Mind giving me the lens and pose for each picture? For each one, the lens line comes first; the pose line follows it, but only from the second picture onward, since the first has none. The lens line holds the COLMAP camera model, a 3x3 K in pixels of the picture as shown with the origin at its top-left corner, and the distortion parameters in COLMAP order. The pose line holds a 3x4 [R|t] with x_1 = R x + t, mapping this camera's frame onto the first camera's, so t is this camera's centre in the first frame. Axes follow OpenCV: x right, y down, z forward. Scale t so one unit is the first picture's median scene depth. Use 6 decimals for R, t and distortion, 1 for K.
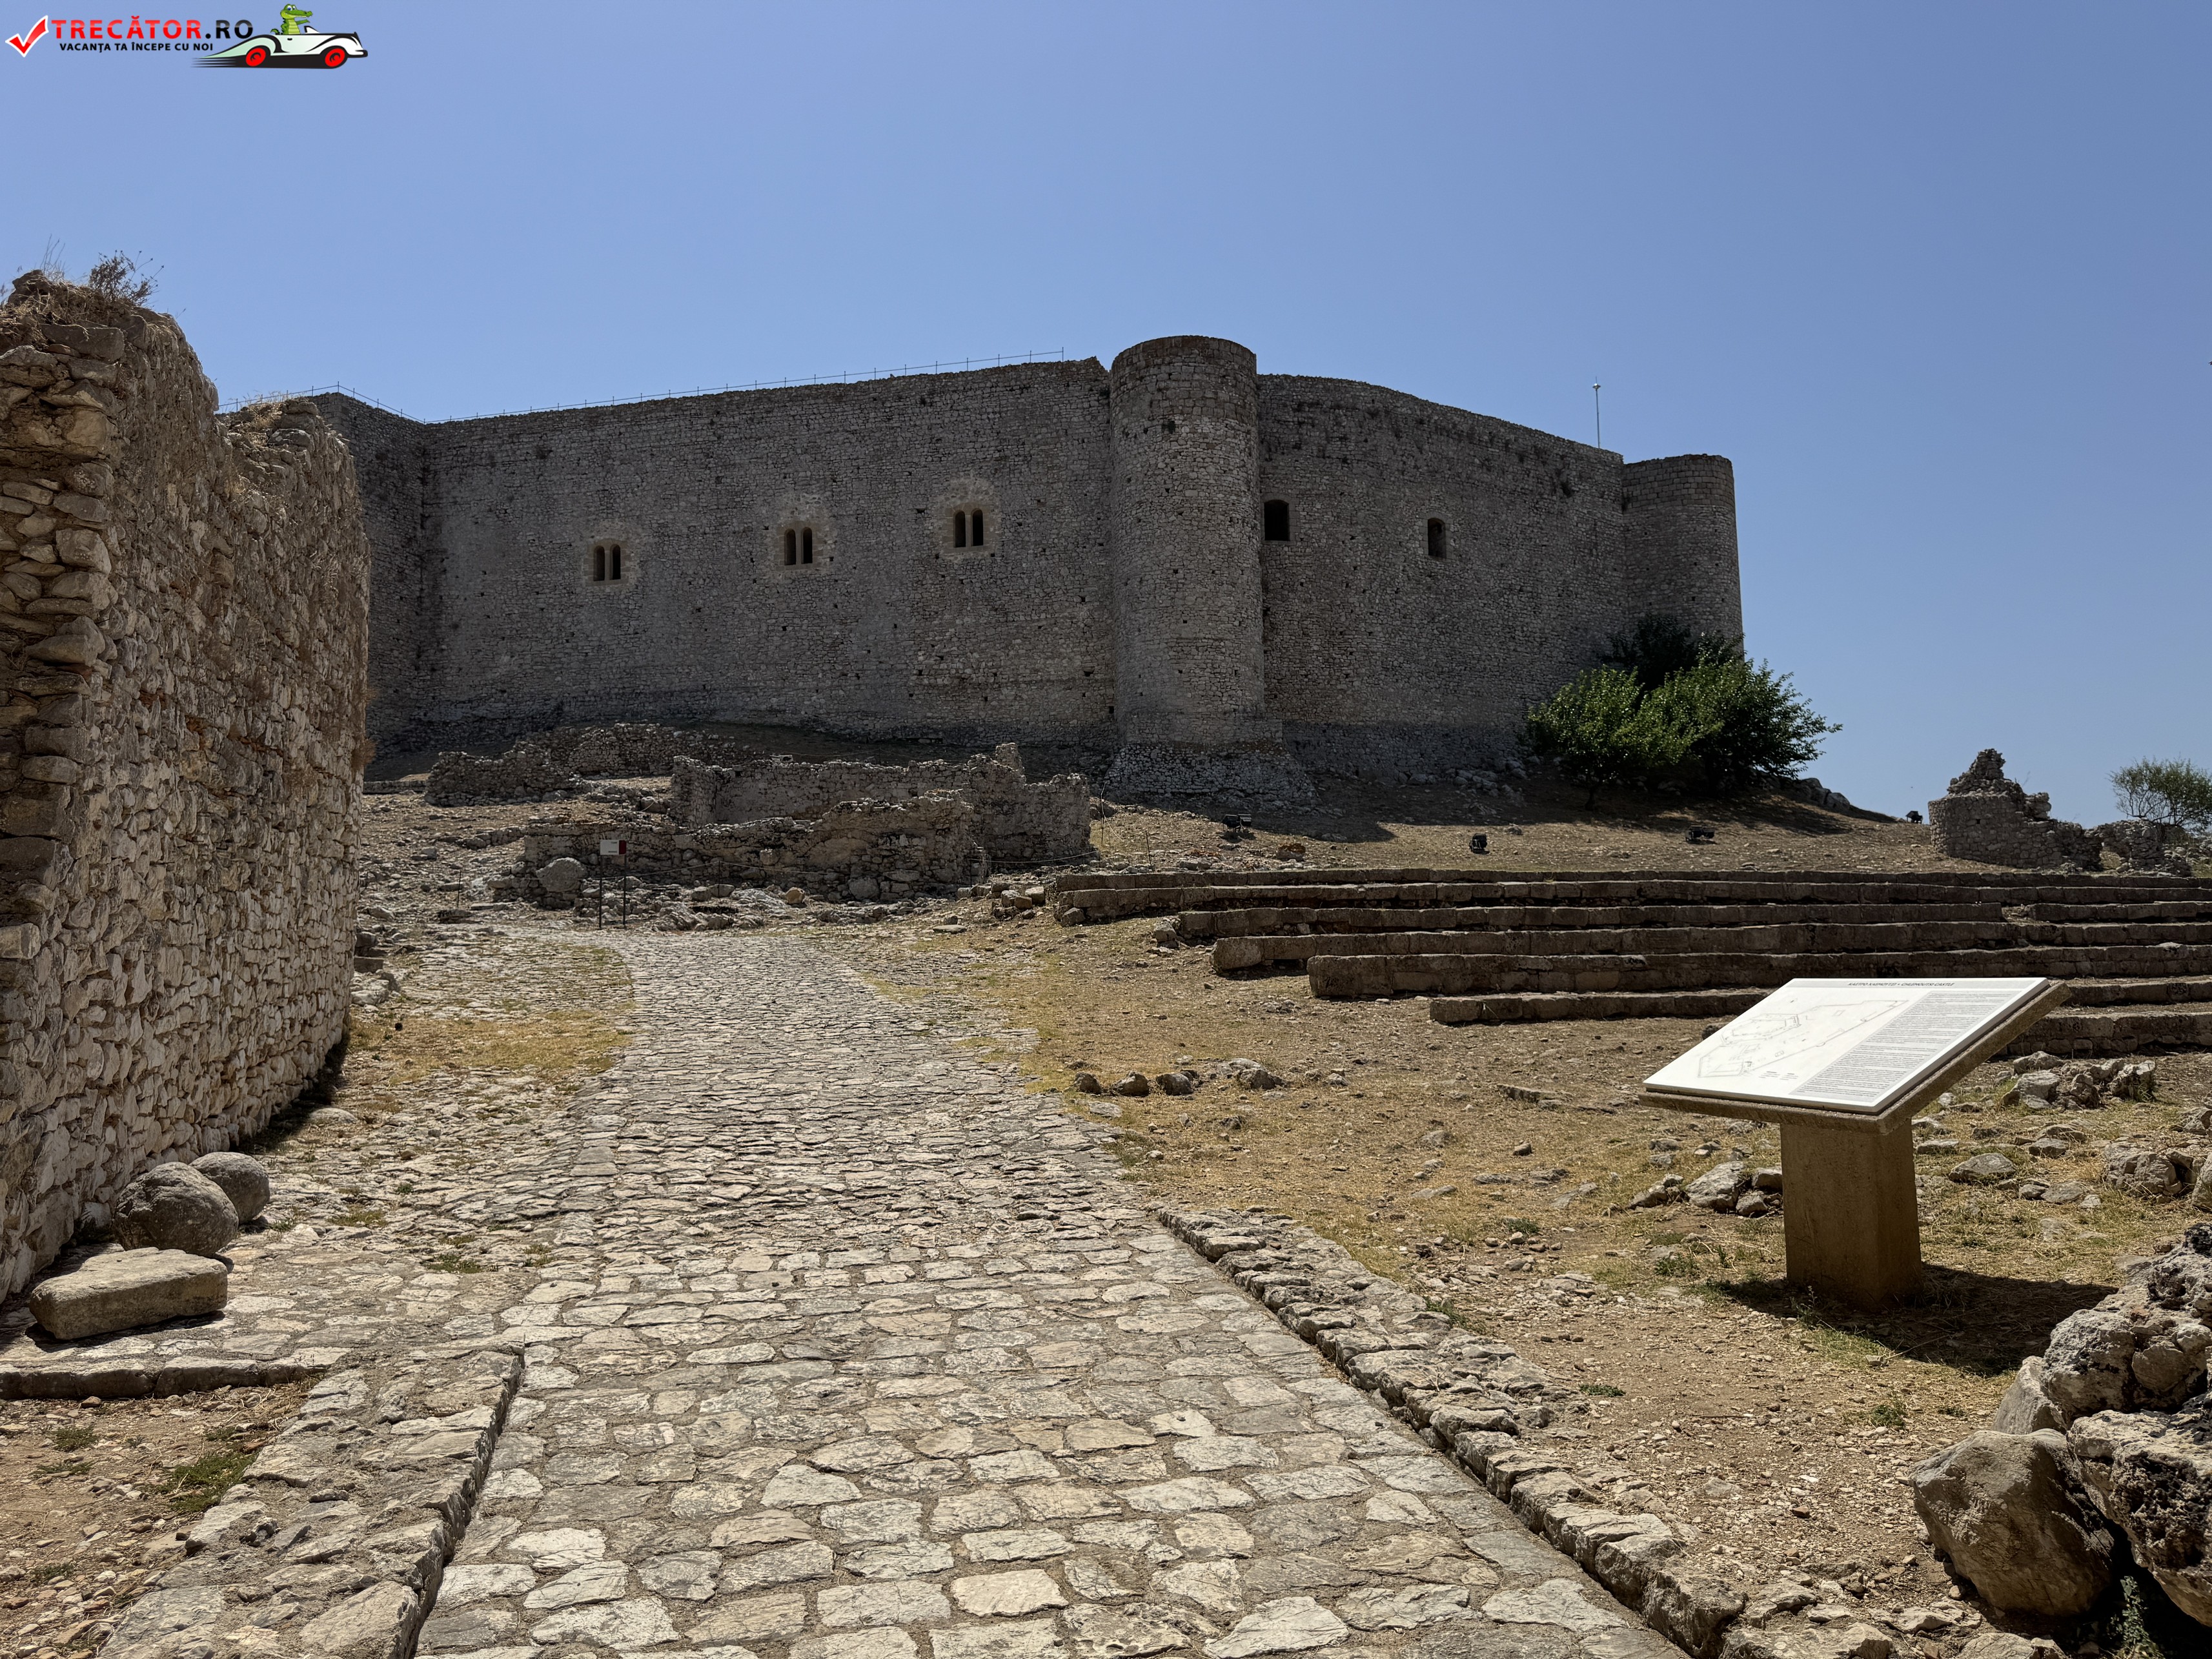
lens RADIAL K [[1555.1, 0, 1119.1], [0, 1555.1, 829.1], [0, 0, 1]] dist [0.065622, -0.094769]
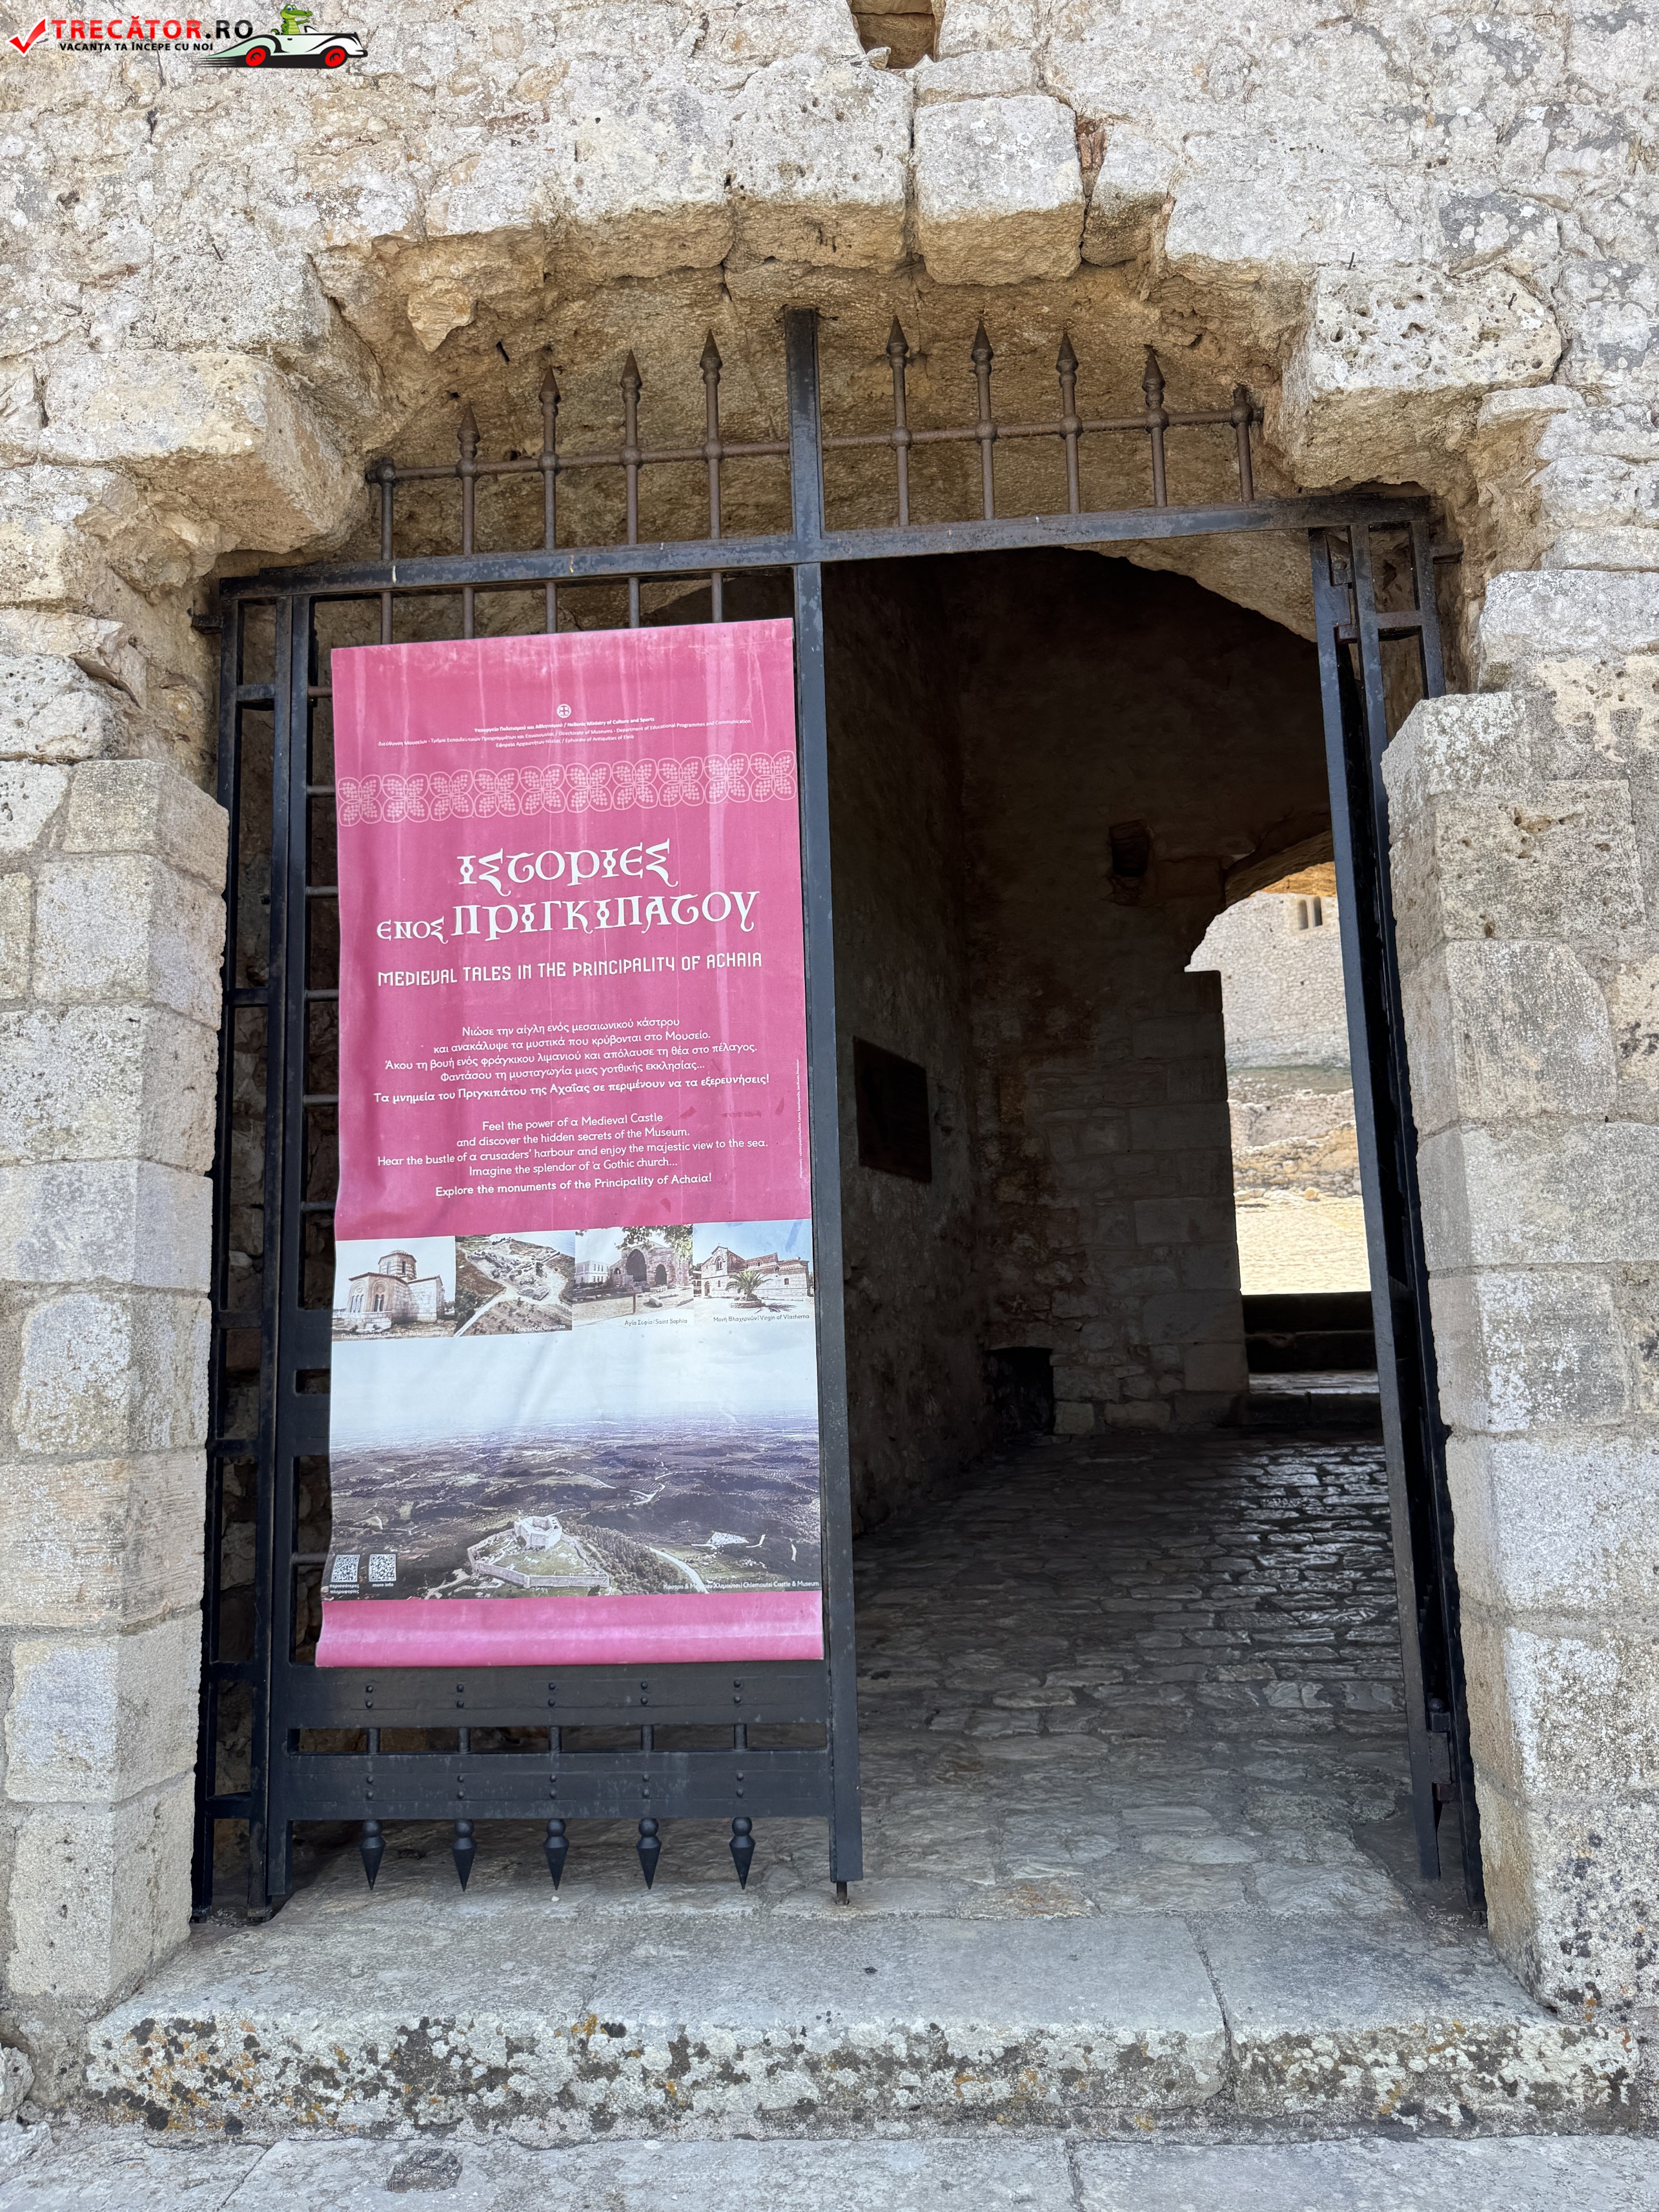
lens RADIAL K [[1555.1, 0, 840.7], [0, 1555.1, 1125.6], [0, 0, 1]] dist [0.065622, -0.094769]
pose [[0.865565, -0.077150, -0.494819, 0.108910], [0.063484, 0.996995, -0.044396, 0.017134], [0.496757, 0.007014, 0.867861, -0.361534]]
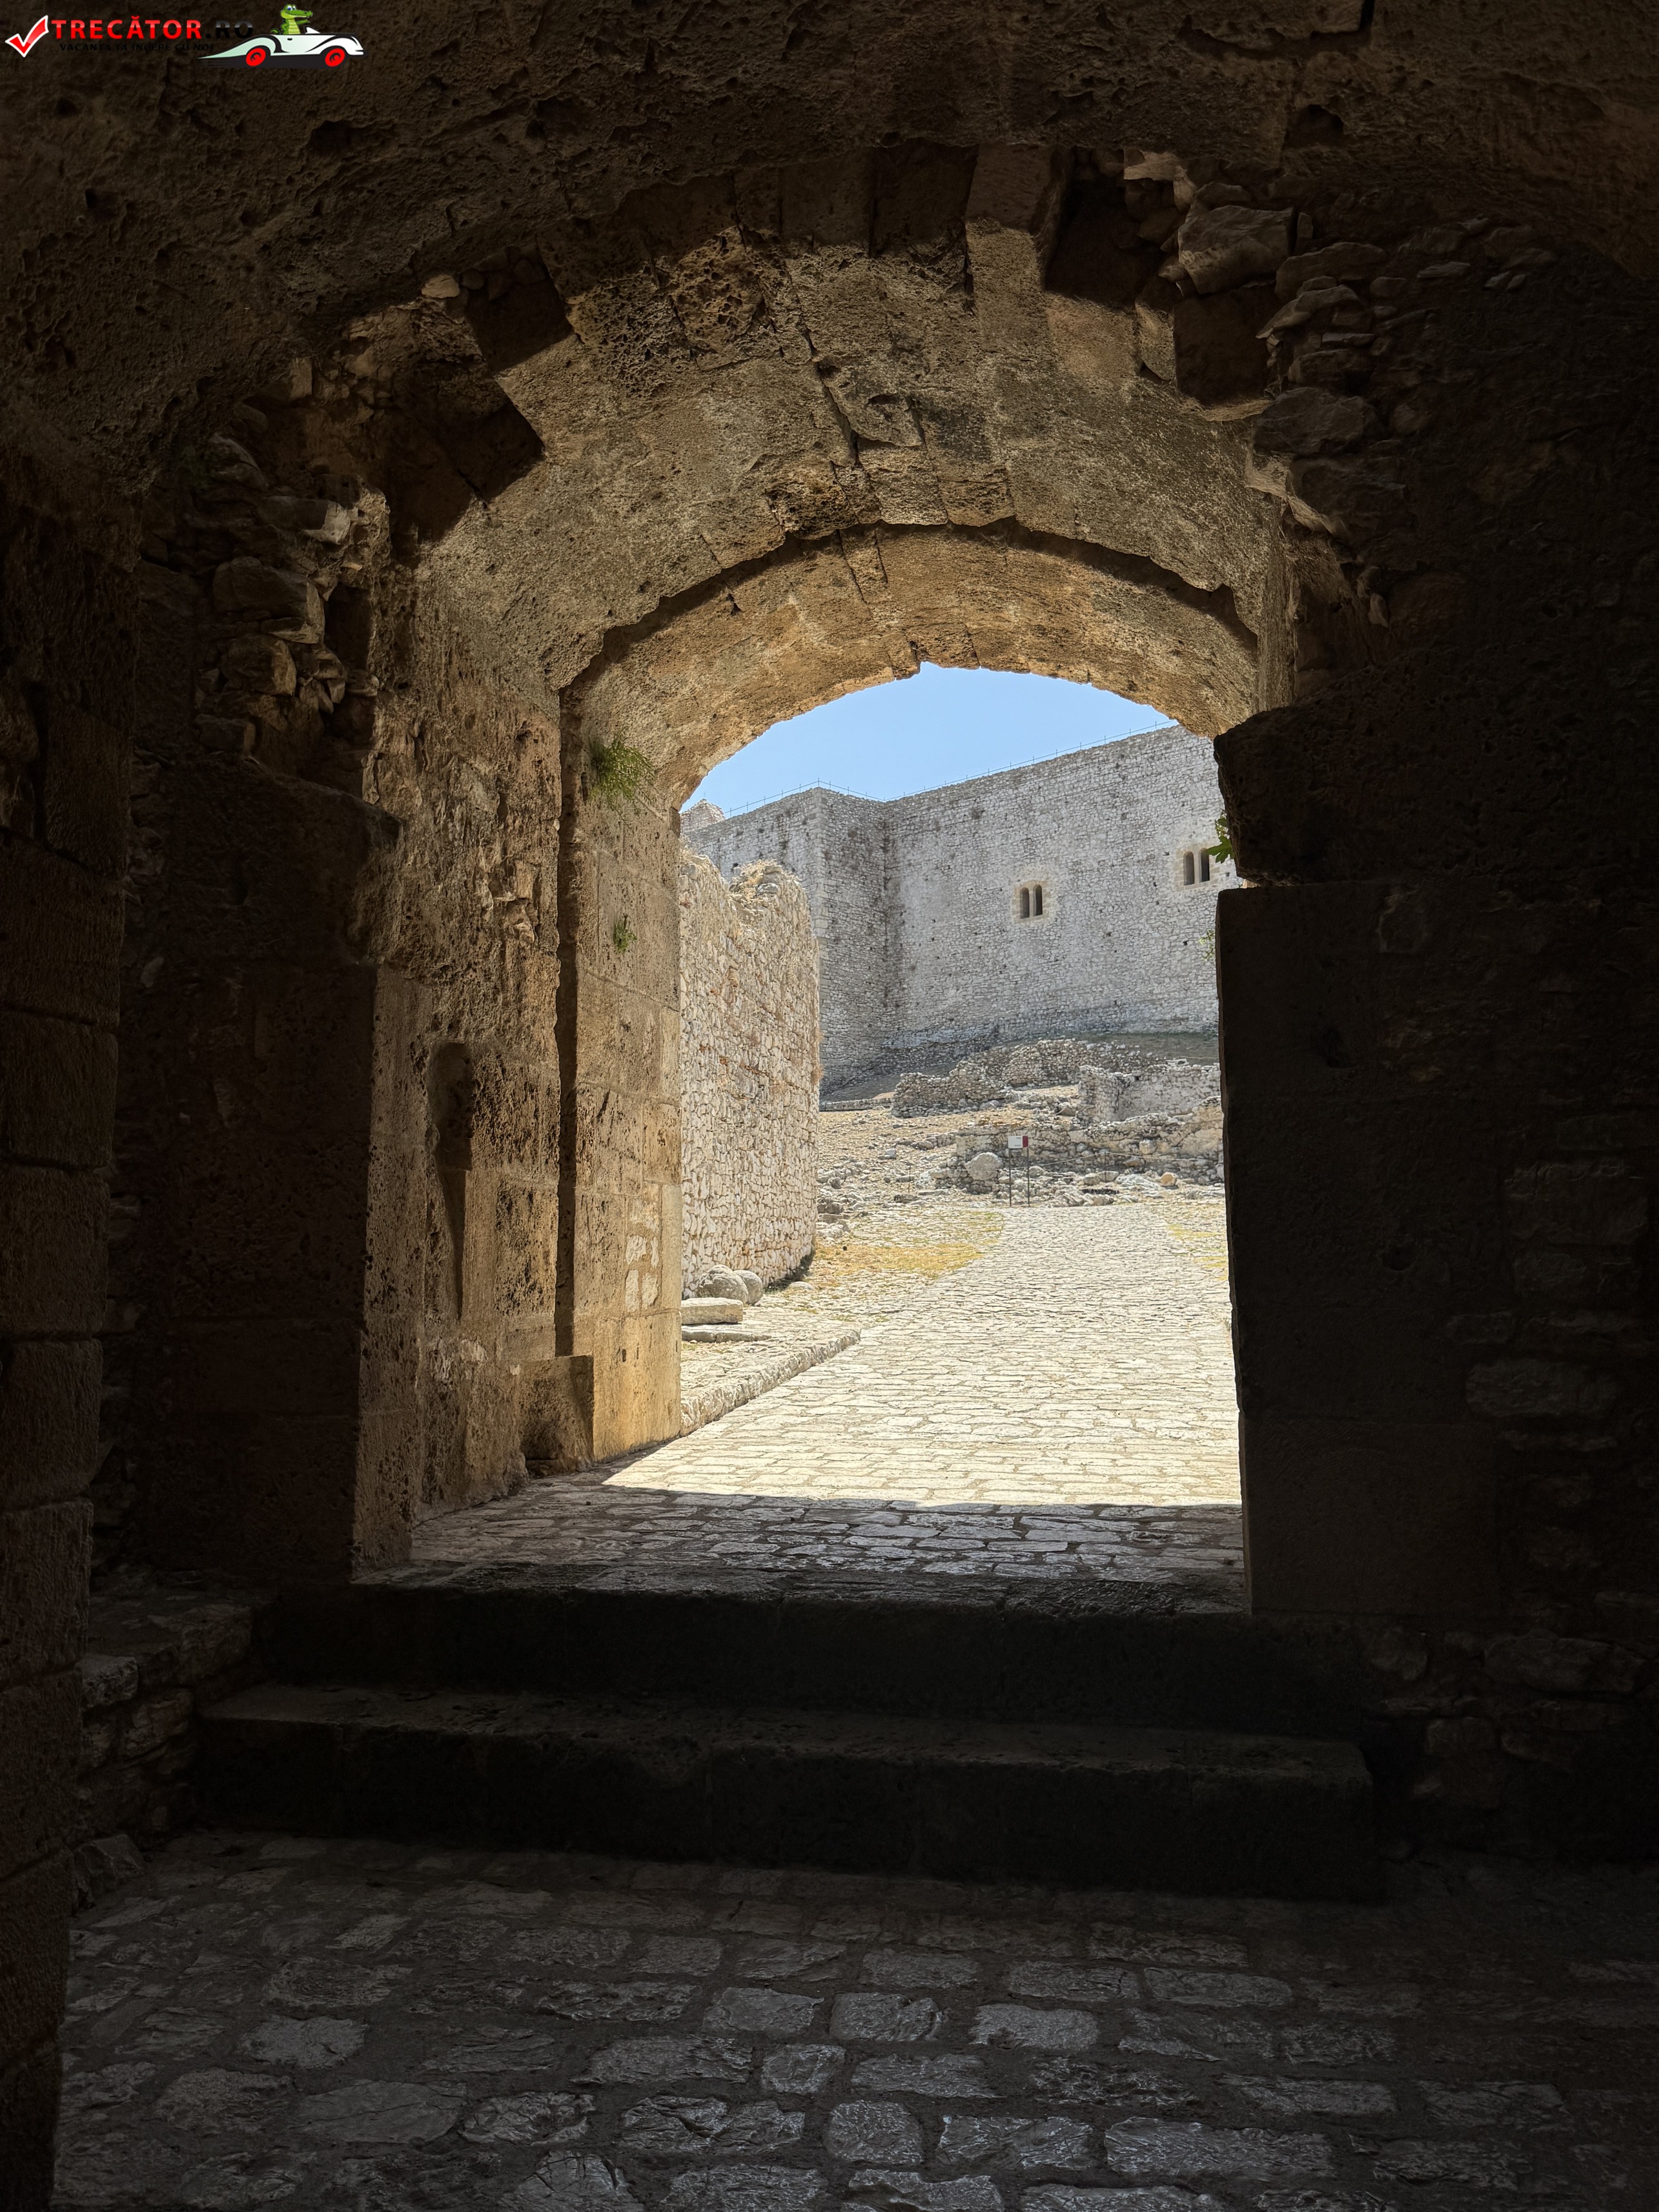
lens RADIAL K [[1555.1, 0, 820.0], [0, 1555.1, 1099.9], [0, 0, 1]] dist [0.065622, -0.094769]
pose [[0.888607, -0.045003, -0.456456, 0.091728], [0.034295, 0.998908, -0.031720, 0.010976], [0.457386, 0.012532, 0.889180, -0.152580]]
